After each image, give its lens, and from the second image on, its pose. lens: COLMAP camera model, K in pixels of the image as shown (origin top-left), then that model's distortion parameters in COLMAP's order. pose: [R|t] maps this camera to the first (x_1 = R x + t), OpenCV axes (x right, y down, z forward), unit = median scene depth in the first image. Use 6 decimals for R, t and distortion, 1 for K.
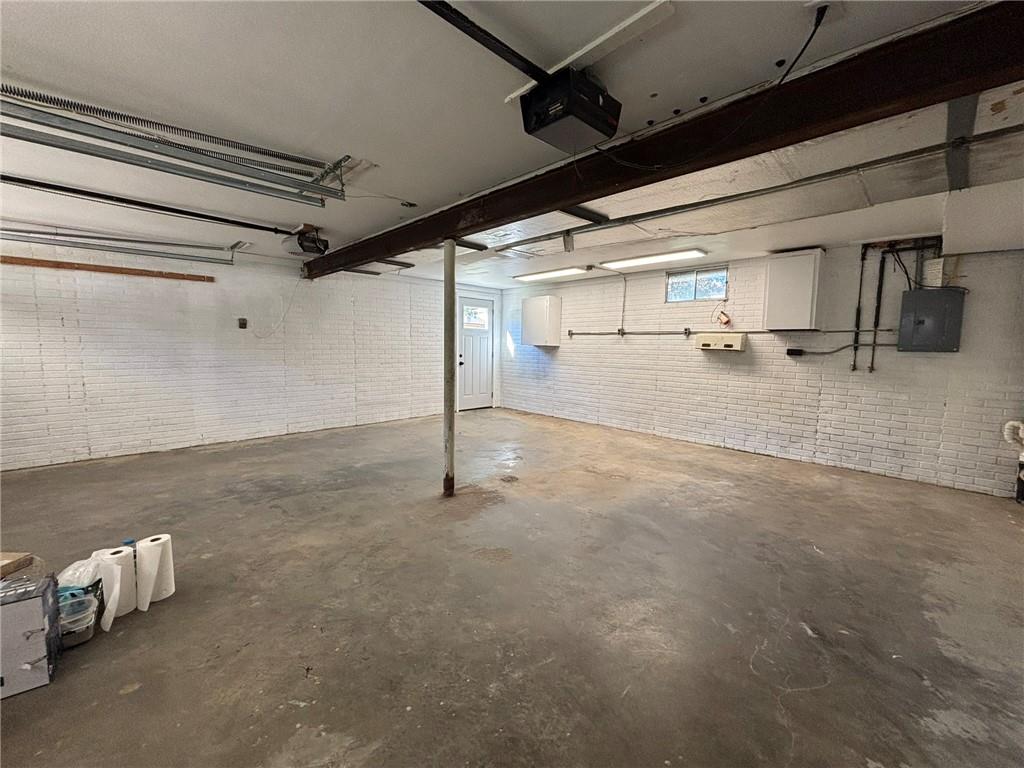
lens RADIAL K [[414.2, 0, 512.0], [0, 414.2, 384.0], [0, 0, 1]] dist [0.008565, -0.000161]
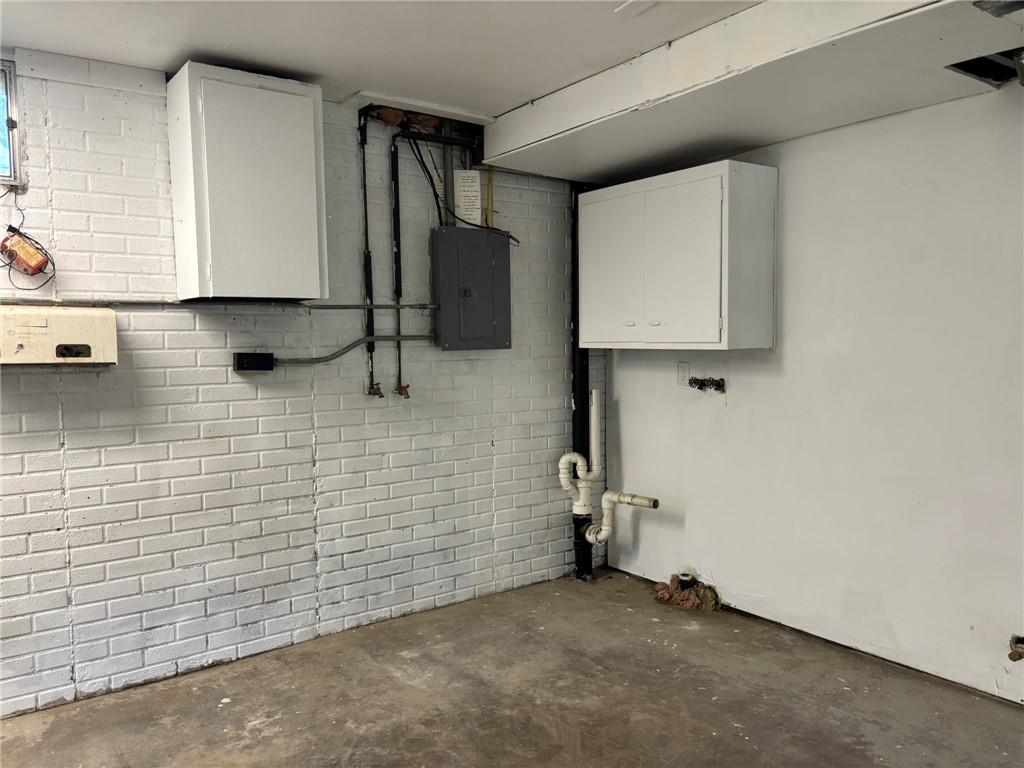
lens RADIAL K [[772.6, 0, 512.0], [0, 772.6, 384.0], [0, 0, 1]] dist [0.073719, -0.108905]
pose [[0.160501, -0.080732, 0.983728, 0.048657], [0.113245, 0.991574, 0.062900, -0.083763], [-0.980518, 0.101307, 0.168291, 0.751222]]
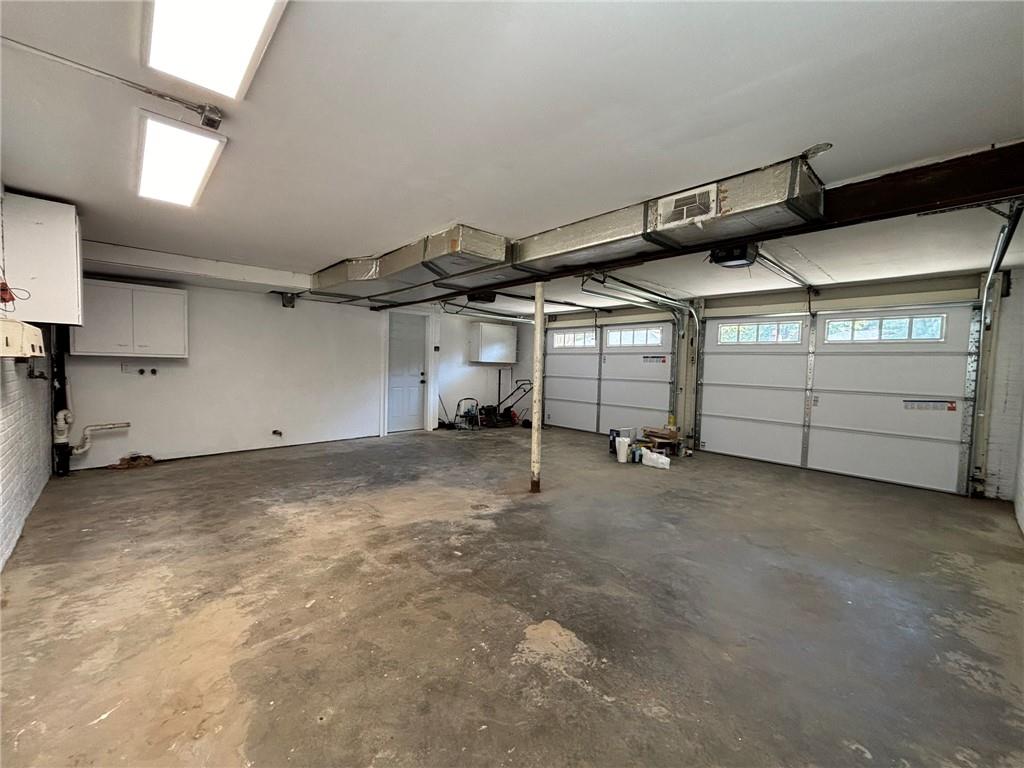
lens RADIAL K [[414.2, 0, 512.0], [0, 414.2, 384.0], [0, 0, 1]] dist [0.008565, -0.000161]
pose [[-0.998928, -0.041414, 0.020703, -0.082633], [-0.037929, 0.988395, 0.147091, -0.179049], [-0.026555, 0.146148, -0.988906, 1.819537]]
